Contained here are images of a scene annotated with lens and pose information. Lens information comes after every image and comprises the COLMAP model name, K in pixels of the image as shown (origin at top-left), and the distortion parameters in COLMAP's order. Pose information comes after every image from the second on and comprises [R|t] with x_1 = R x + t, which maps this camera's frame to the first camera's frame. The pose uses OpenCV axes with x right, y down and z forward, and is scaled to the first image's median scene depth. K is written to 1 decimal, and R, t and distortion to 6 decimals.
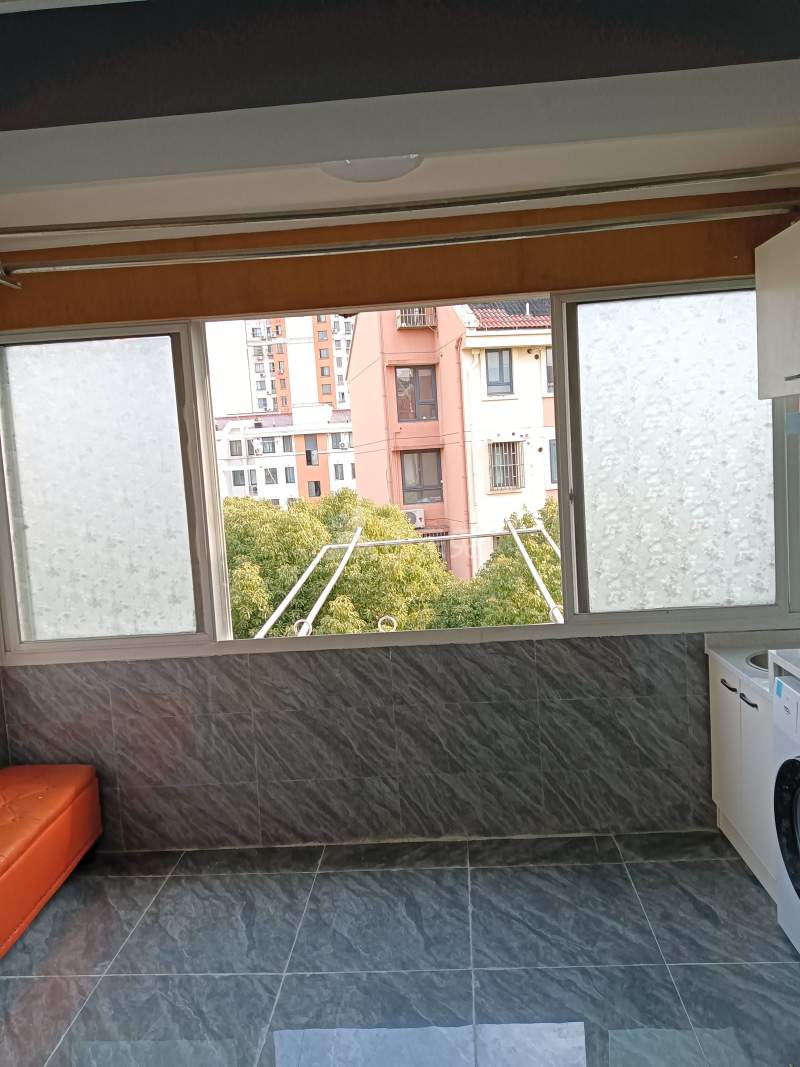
lens RADIAL K [[765.2, 0, 400.0], [0, 765.2, 533.5], [0, 0, 1]] dist [0.118890, -0.203660]
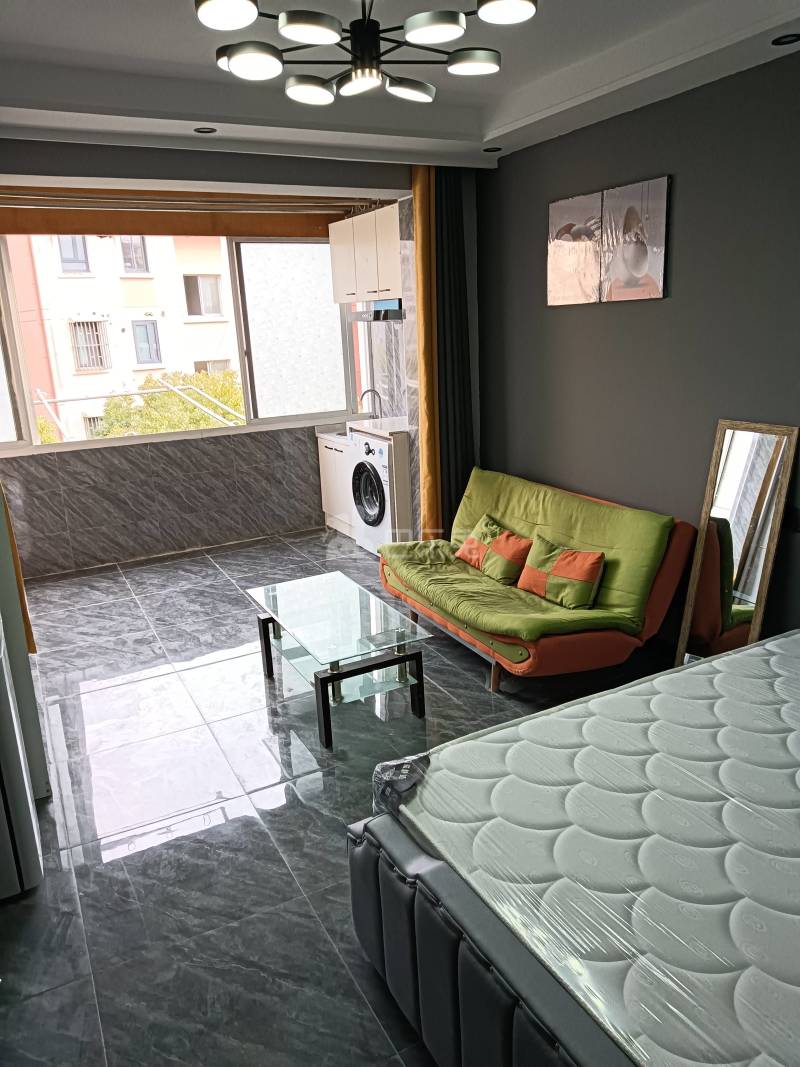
lens RADIAL K [[765.2, 0, 400.0], [0, 765.2, 533.5], [0, 0, 1]] dist [0.118890, -0.203660]
pose [[0.854844, -0.112964, 0.506440, -0.419954], [0.039278, 0.987302, 0.153923, 0.101171], [-0.517397, -0.111688, 0.848426, -0.755364]]
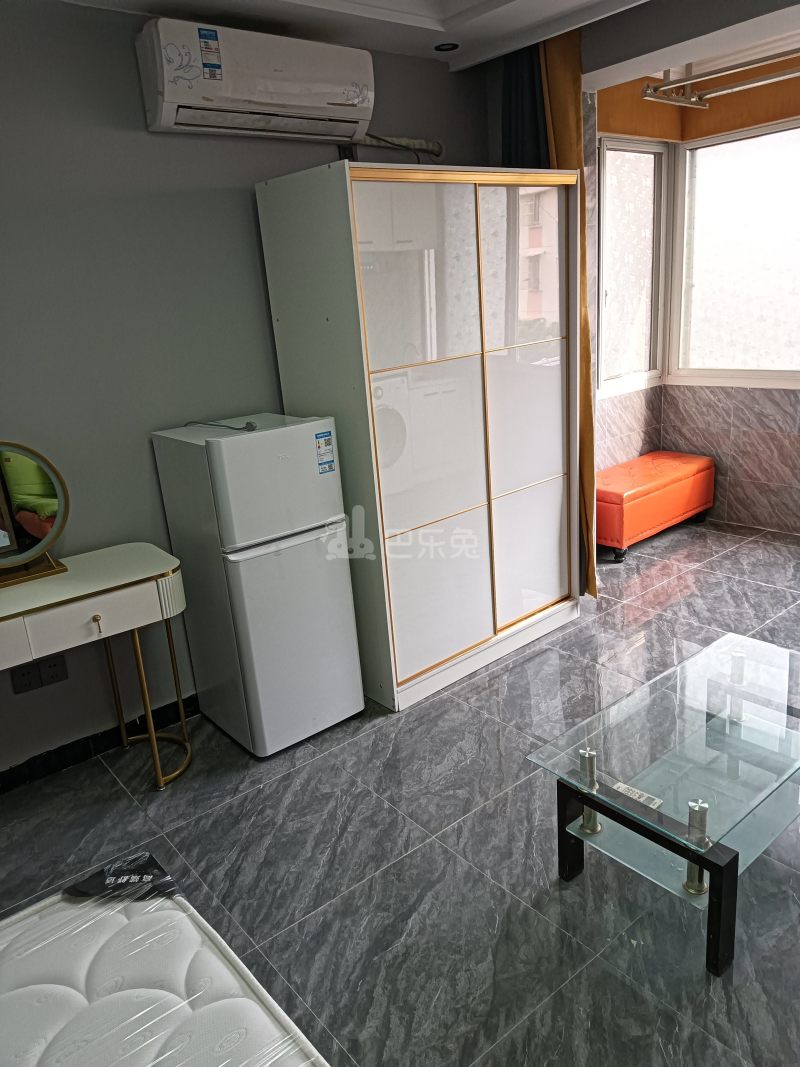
lens RADIAL K [[783.6, 0, 400.0], [0, 783.6, 533.5], [0, 0, 1]] dist [0.012202, 0.001662]
pose [[0.684071, 0.224689, -0.693946, 0.252516], [-0.036938, 0.960824, 0.274687, 0.053607], [0.728479, -0.162273, 0.665572, -0.419267]]
